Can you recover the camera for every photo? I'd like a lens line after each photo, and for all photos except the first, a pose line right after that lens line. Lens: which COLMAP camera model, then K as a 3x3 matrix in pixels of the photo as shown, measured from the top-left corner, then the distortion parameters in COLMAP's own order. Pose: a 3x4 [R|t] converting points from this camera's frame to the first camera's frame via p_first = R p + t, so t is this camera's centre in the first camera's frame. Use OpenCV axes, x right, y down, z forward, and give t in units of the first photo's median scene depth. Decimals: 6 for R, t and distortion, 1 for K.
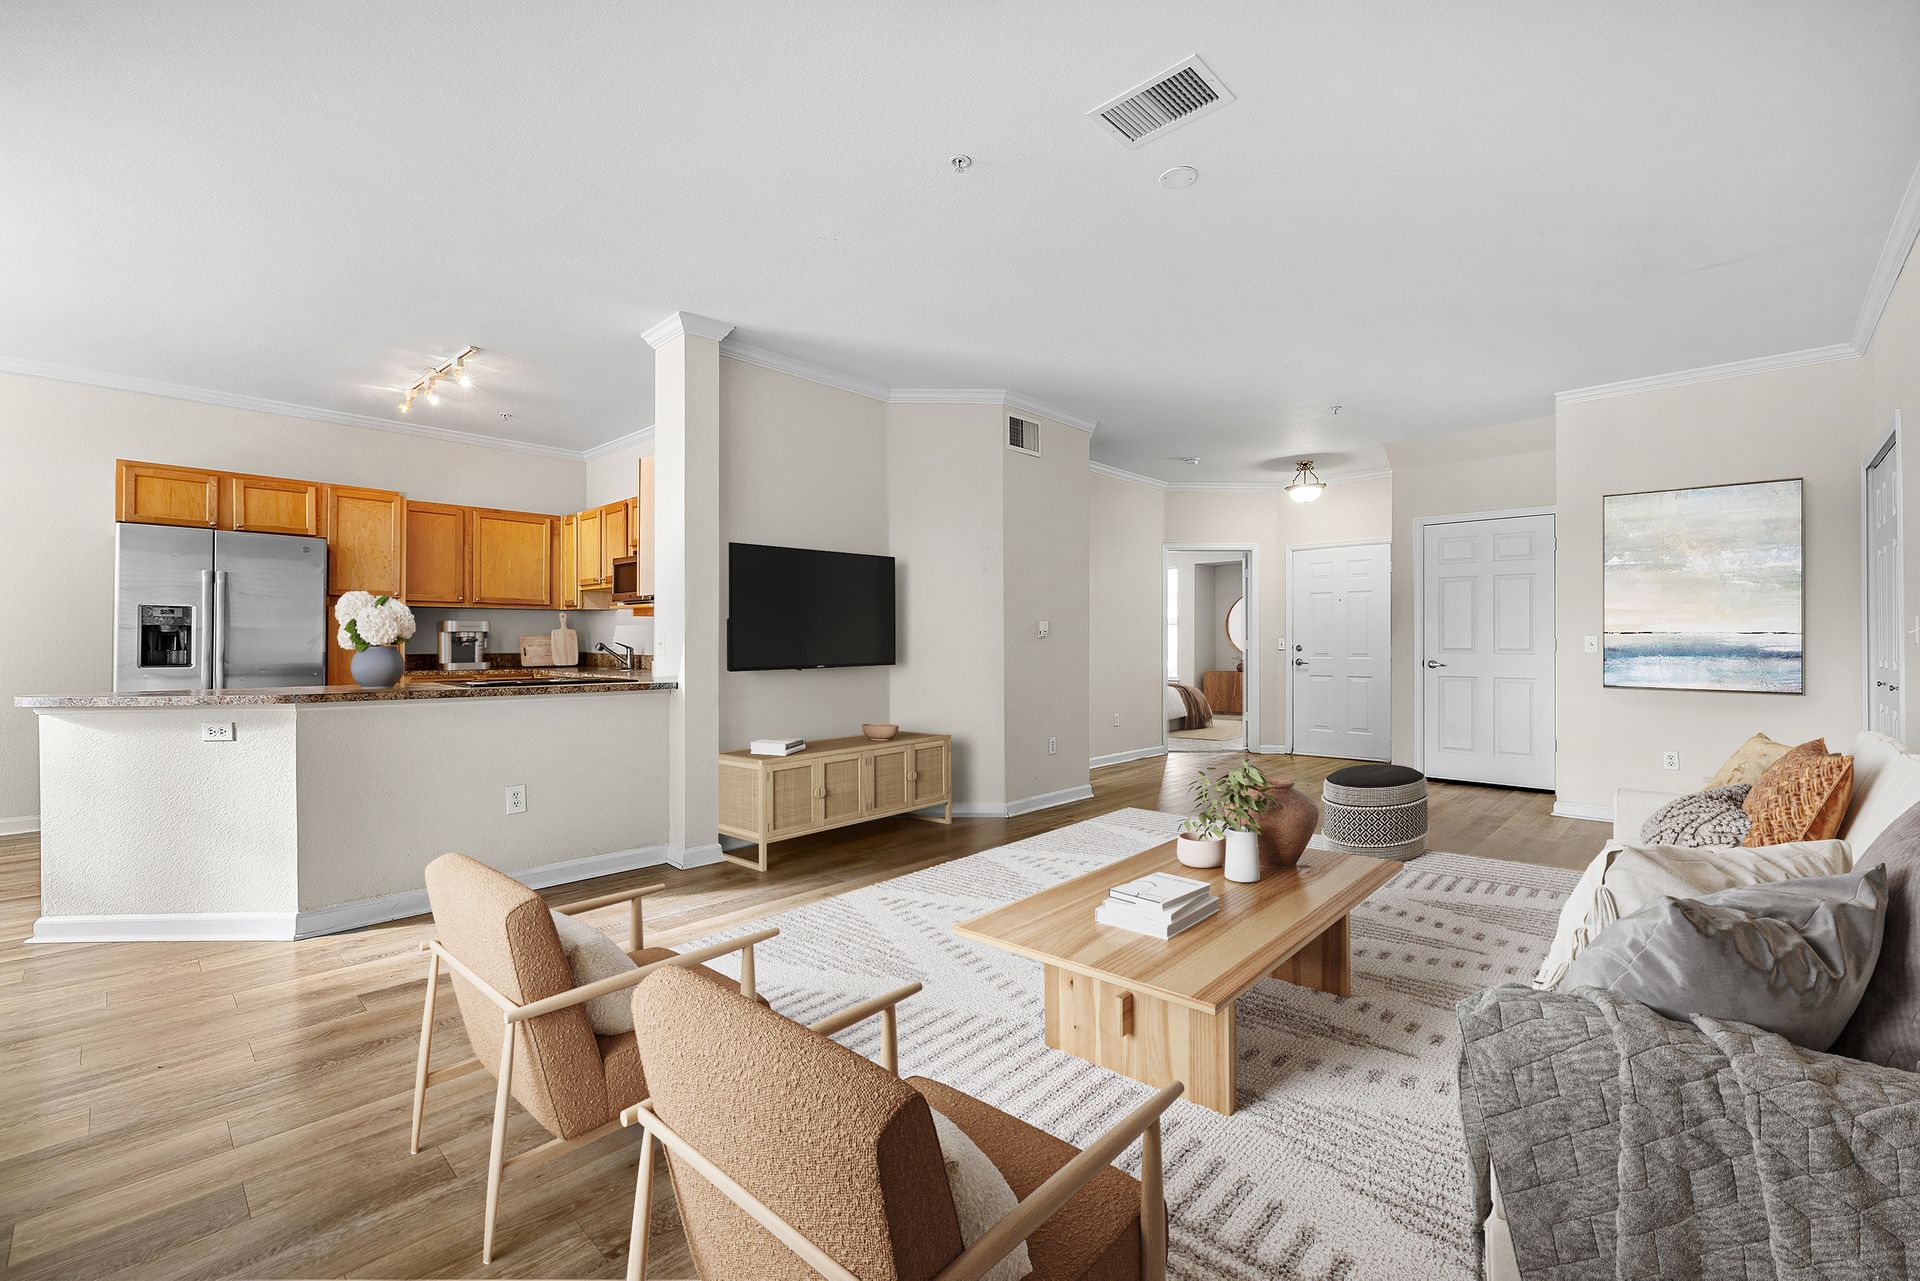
lens RADIAL K [[794.1, 0, 903.4], [0, 794.1, 635.7], [0, 0, 1]] dist [-0.000160, 0.000020]
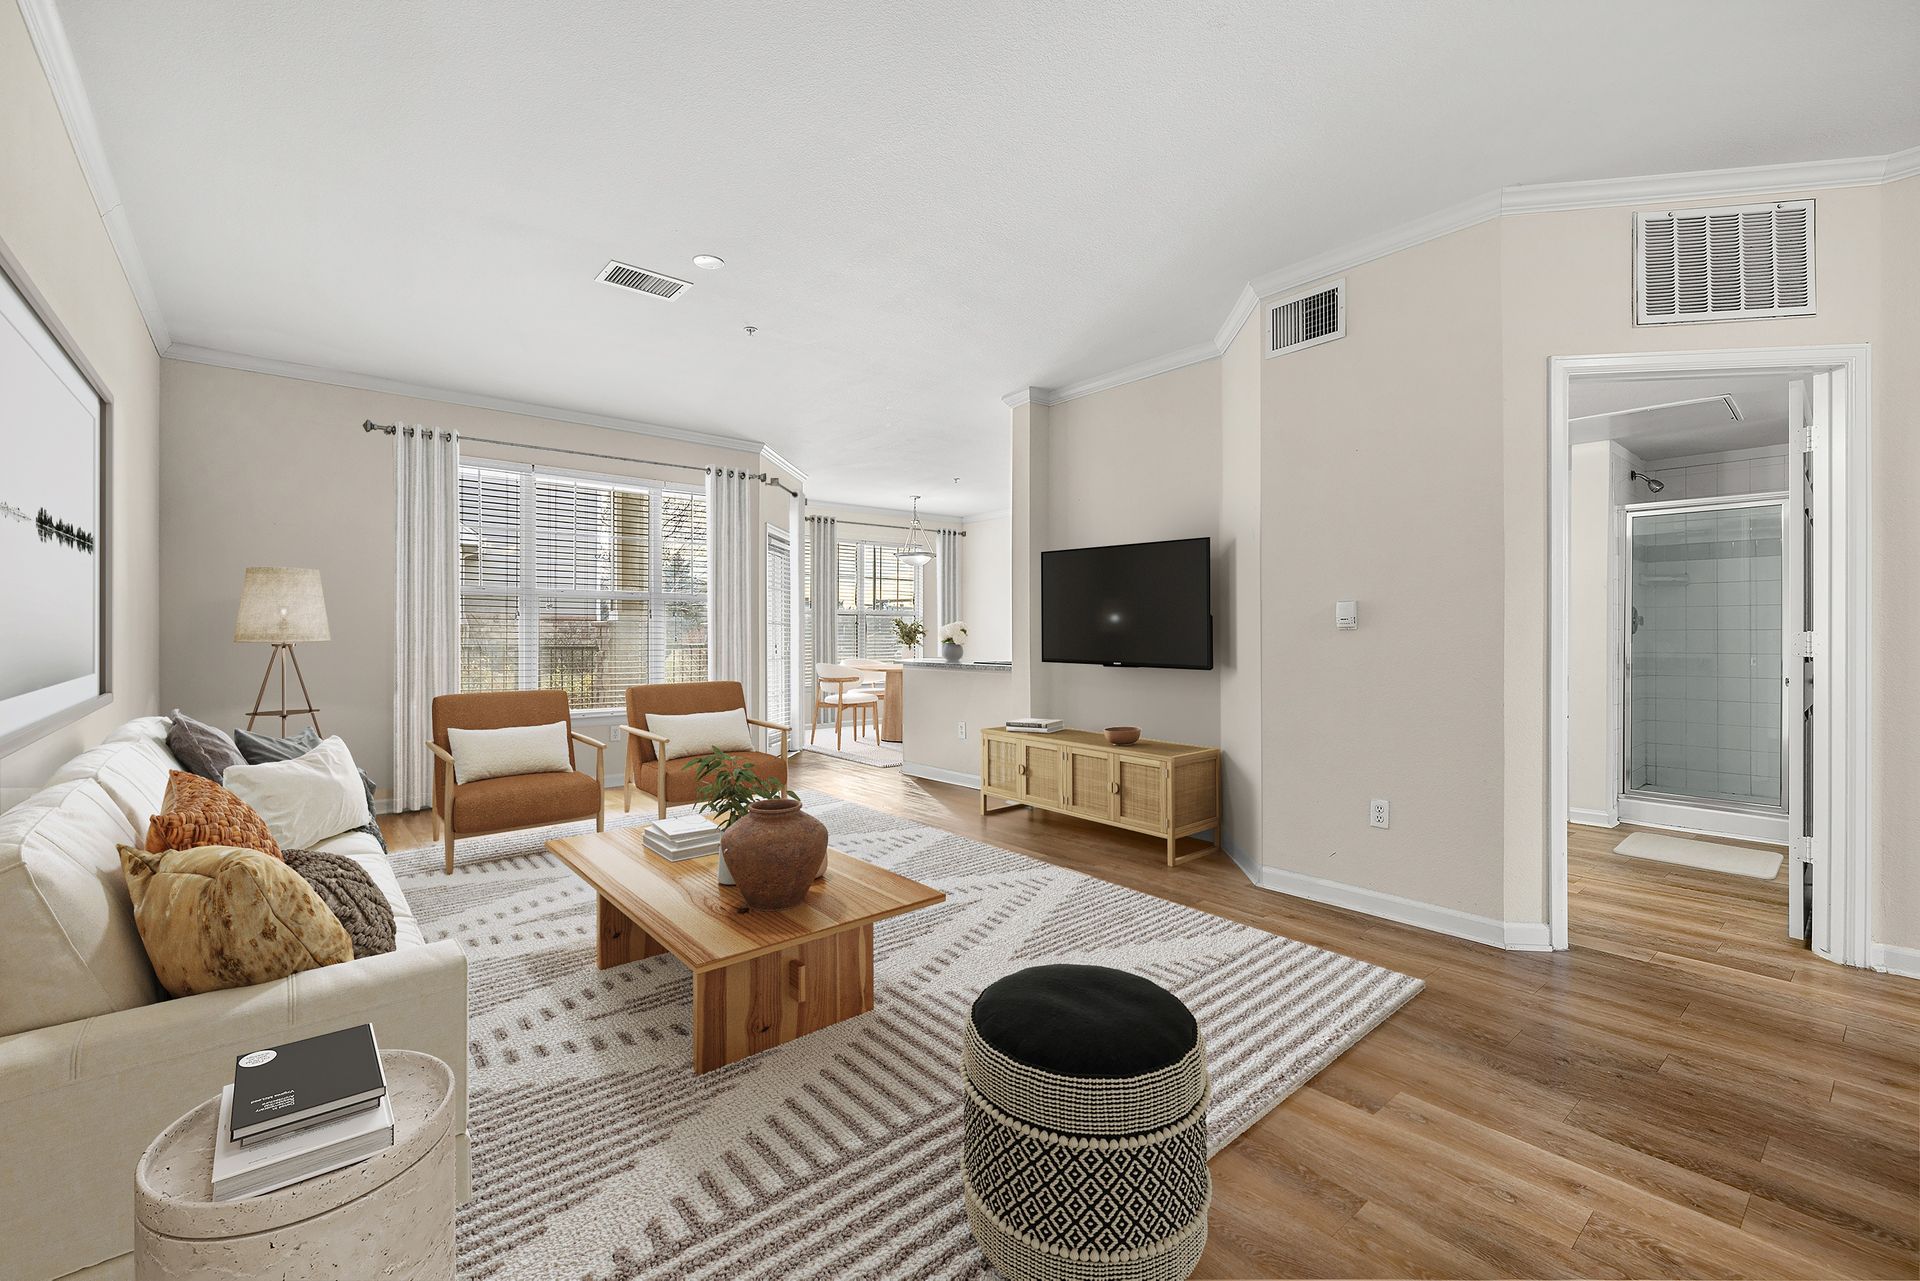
lens RADIAL K [[819.6, 0, 956.6], [0, 819.6, 637.0], [0, 0, 1]] dist [-0.000126, 0.000002]
pose [[-0.119693, -0.000550, -0.992811, 1.025595], [0.001807, 0.999998, -0.000772, 0.009034], [0.992809, -0.001886, -0.119692, 1.011933]]
